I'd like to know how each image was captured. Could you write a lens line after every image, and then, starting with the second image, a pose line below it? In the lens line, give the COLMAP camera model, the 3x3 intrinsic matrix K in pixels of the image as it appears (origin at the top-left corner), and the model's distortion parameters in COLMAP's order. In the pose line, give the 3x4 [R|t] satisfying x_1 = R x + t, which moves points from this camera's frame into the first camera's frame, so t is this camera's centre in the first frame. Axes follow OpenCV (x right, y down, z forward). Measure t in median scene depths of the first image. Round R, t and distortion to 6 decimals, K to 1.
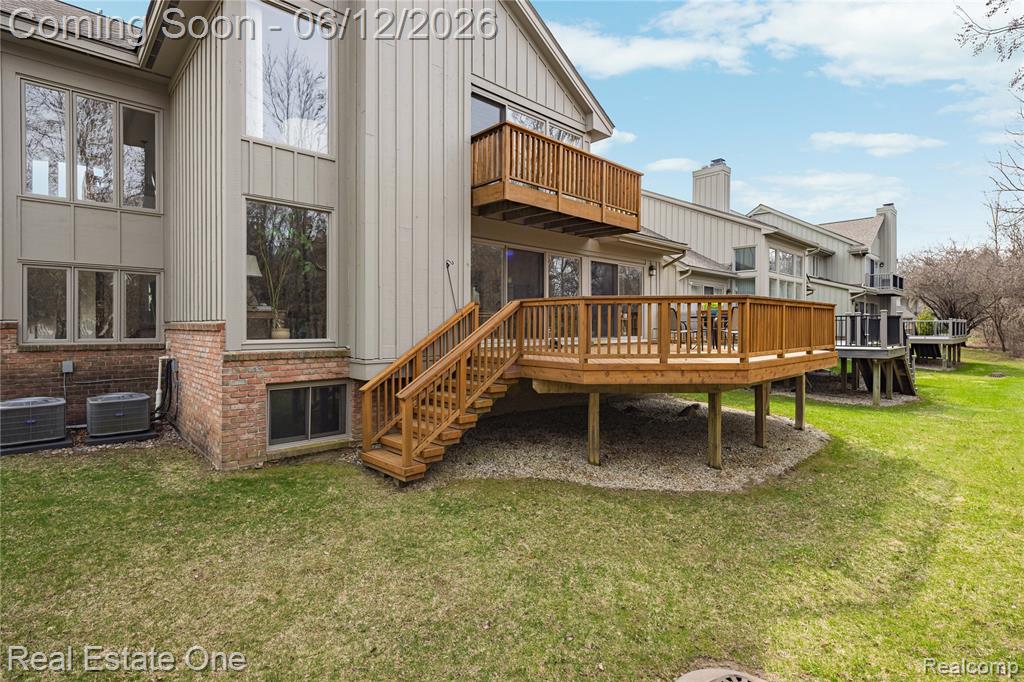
lens RADIAL K [[501.1, 0, 507.9], [0, 501.1, 333.6], [0, 0, 1]] dist [-0.000705, -0.000095]
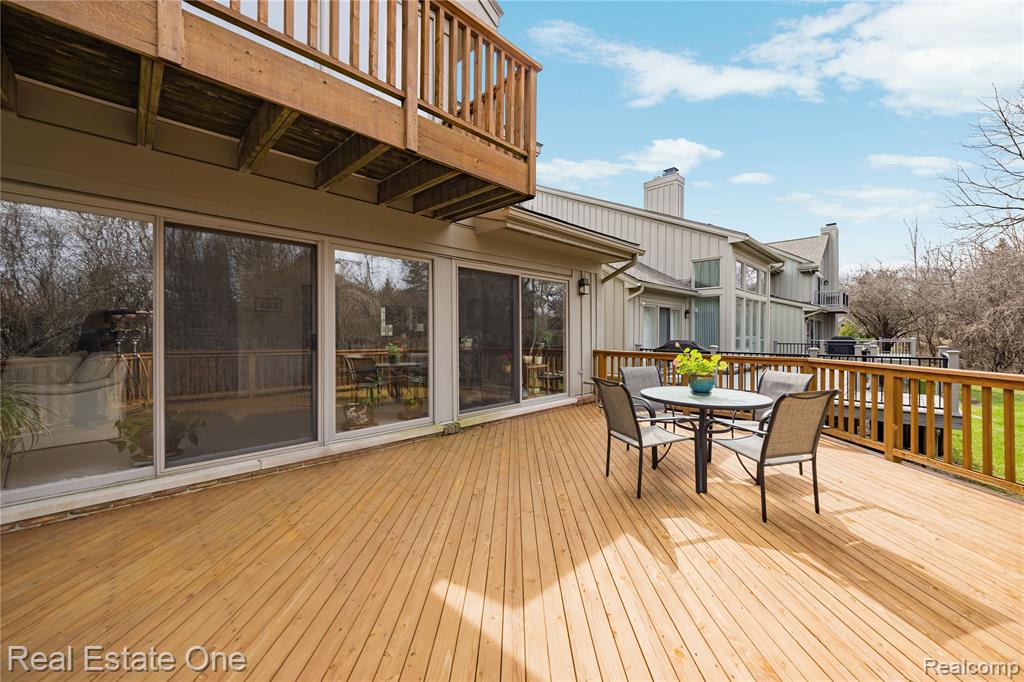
lens RADIAL K [[390.3, 0, 512.3], [0, 390.3, 335.3], [0, 0, 1]] dist [0.000726, -0.000005]
pose [[0.999514, -0.002913, 0.031047, 0.128347], [0.003112, 0.999975, -0.006353, -0.043335], [-0.031028, 0.006446, 0.999498, 0.360547]]
